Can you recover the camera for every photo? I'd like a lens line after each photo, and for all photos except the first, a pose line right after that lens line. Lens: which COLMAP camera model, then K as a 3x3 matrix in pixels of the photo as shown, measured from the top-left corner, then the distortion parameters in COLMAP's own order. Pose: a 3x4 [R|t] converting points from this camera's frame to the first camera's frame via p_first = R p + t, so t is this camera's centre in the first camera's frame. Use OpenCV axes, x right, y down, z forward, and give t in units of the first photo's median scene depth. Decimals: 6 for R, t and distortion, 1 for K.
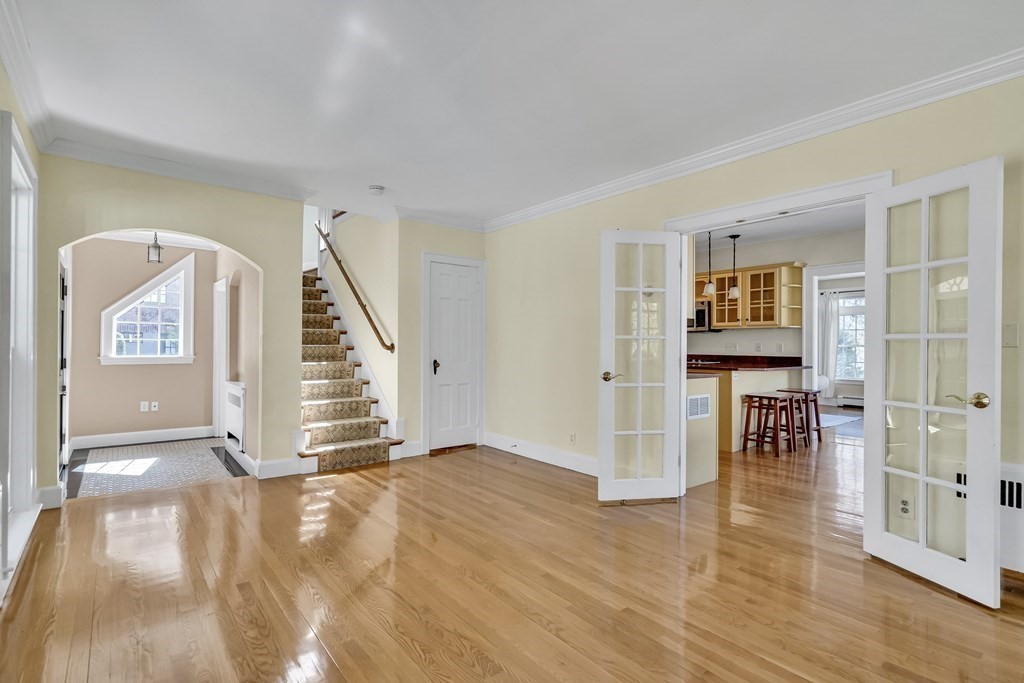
lens RADIAL K [[494.0, 0, 510.3], [0, 494.0, 340.0], [0, 0, 1]] dist [0.008730, 0.000942]
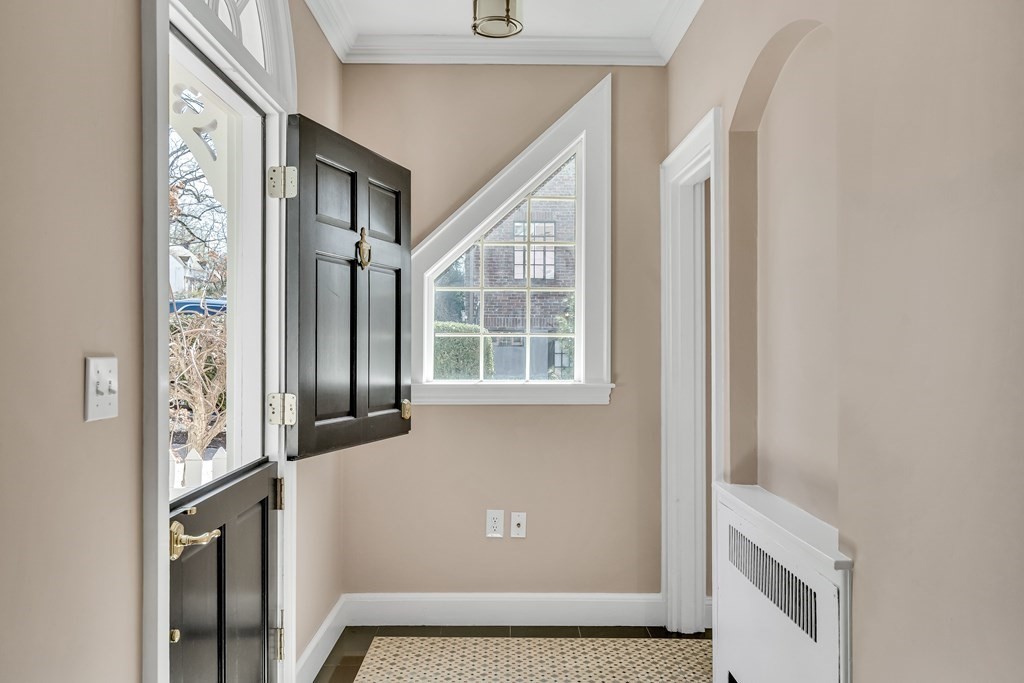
lens RADIAL K [[746.6, 0, 509.3], [0, 746.6, 344.2], [0, 0, 1]] dist [0.012064, -0.002013]
pose [[0.780375, -0.009073, -0.625246, -0.384748], [0.009424, 0.999952, -0.002747, 0.007012], [0.625241, -0.003749, 0.780423, 0.575771]]
